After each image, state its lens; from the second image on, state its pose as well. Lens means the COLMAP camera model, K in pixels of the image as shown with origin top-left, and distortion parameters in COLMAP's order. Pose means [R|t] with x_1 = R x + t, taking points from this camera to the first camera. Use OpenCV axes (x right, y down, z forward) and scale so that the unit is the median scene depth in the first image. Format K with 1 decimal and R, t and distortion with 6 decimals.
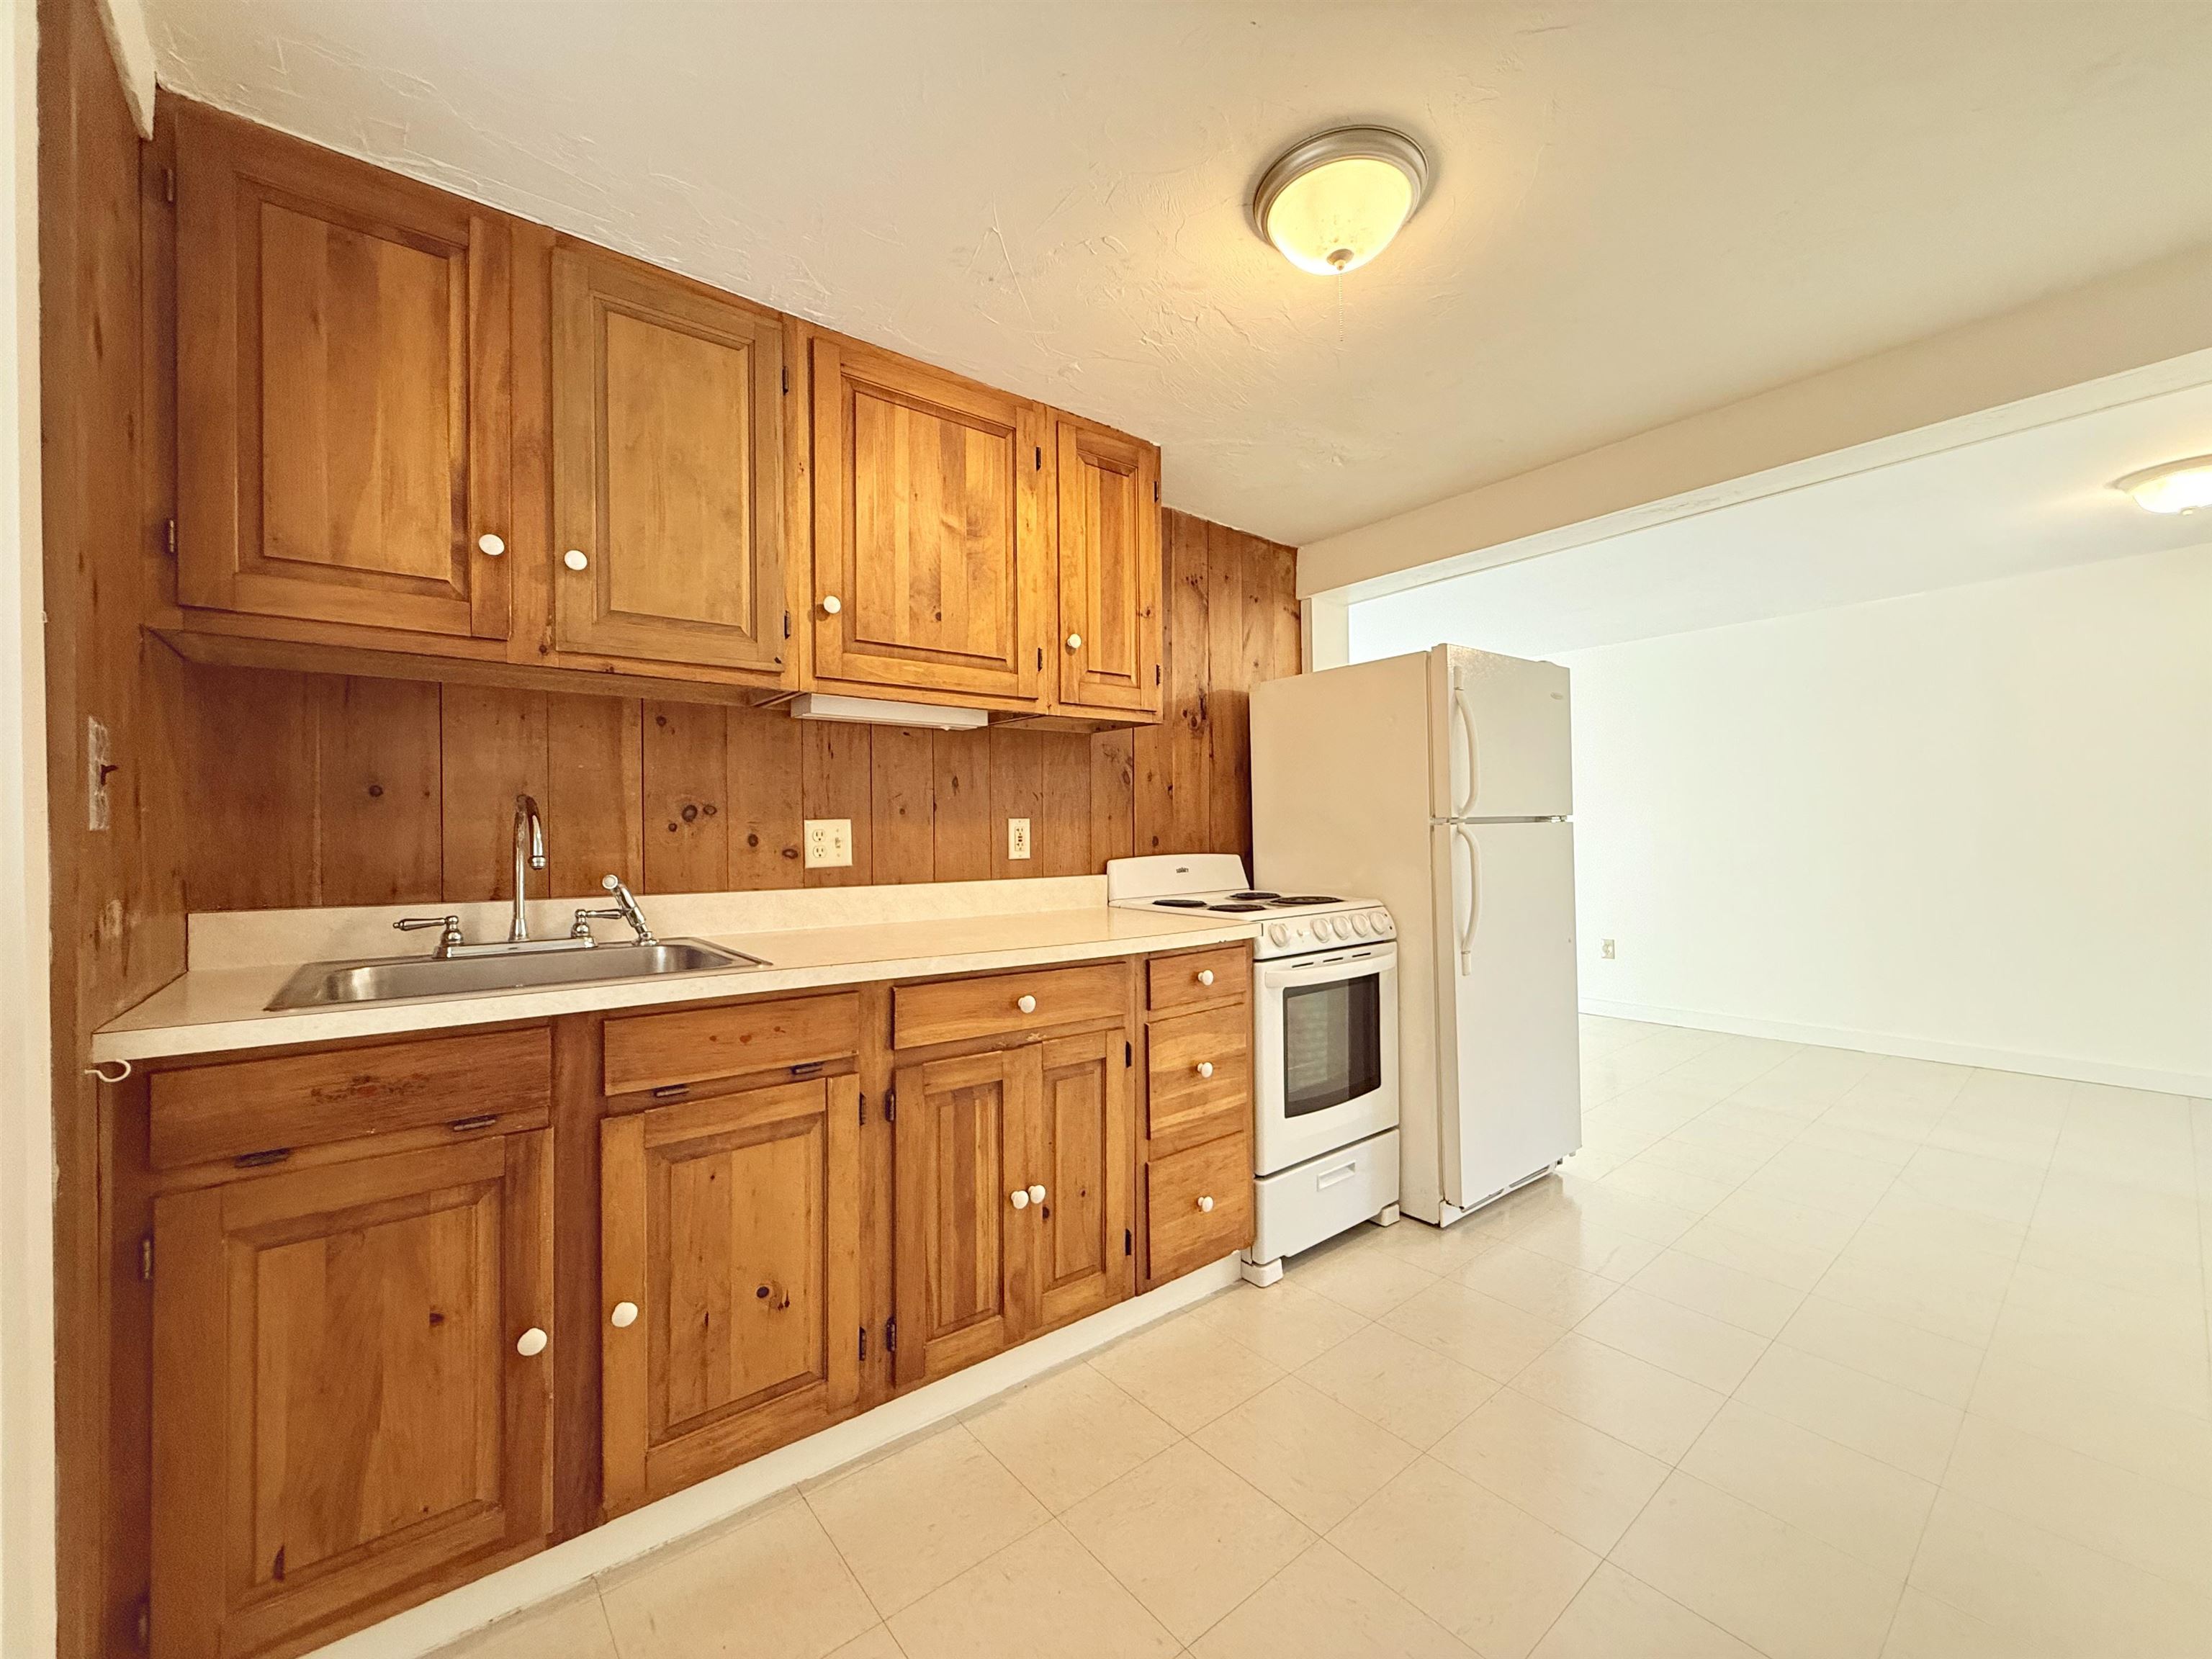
lens RADIAL K [[876.4, 0, 1110.3], [0, 876.4, 827.9], [0, 0, 1]] dist [-0.009762, 0.001490]
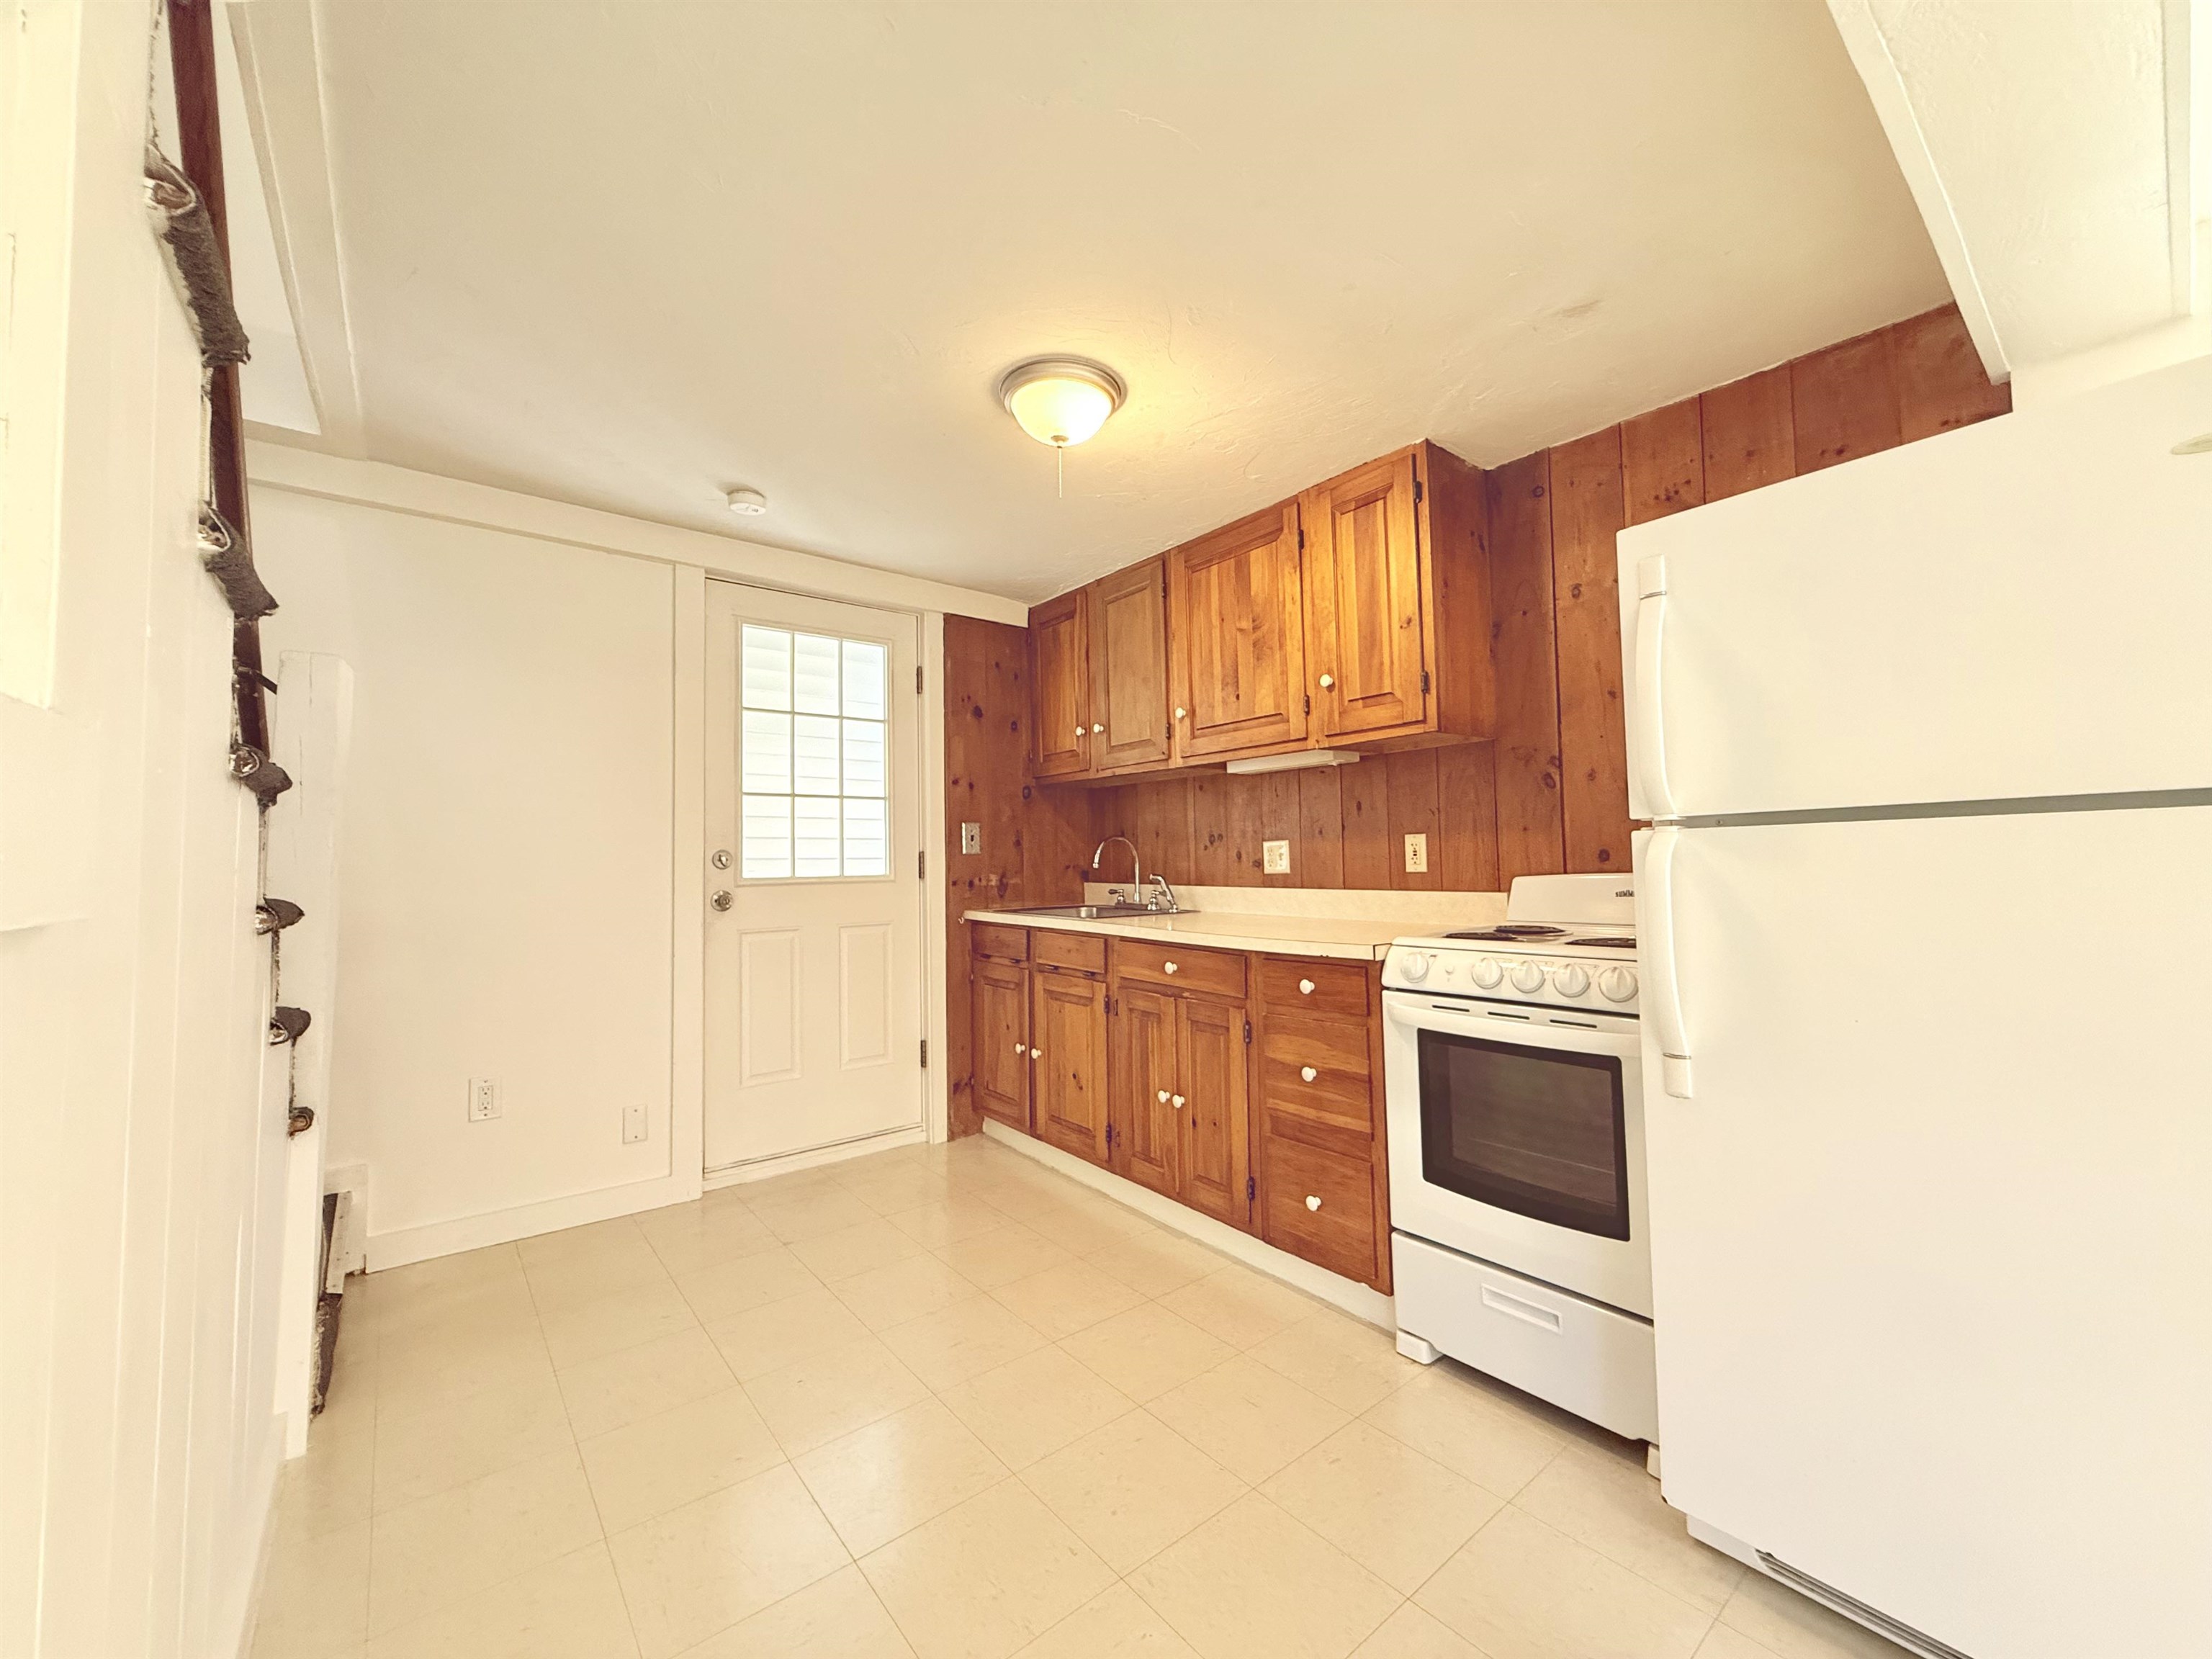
lens RADIAL K [[876.4, 0, 1096.8], [0, 876.4, 830.8], [0, 0, 1]] dist [-0.009762, 0.001490]
pose [[-0.015670, -0.025009, -0.999564, 1.161508], [0.021038, 0.999458, -0.025336, 0.004848], [0.999656, -0.021426, -0.015135, 0.757171]]
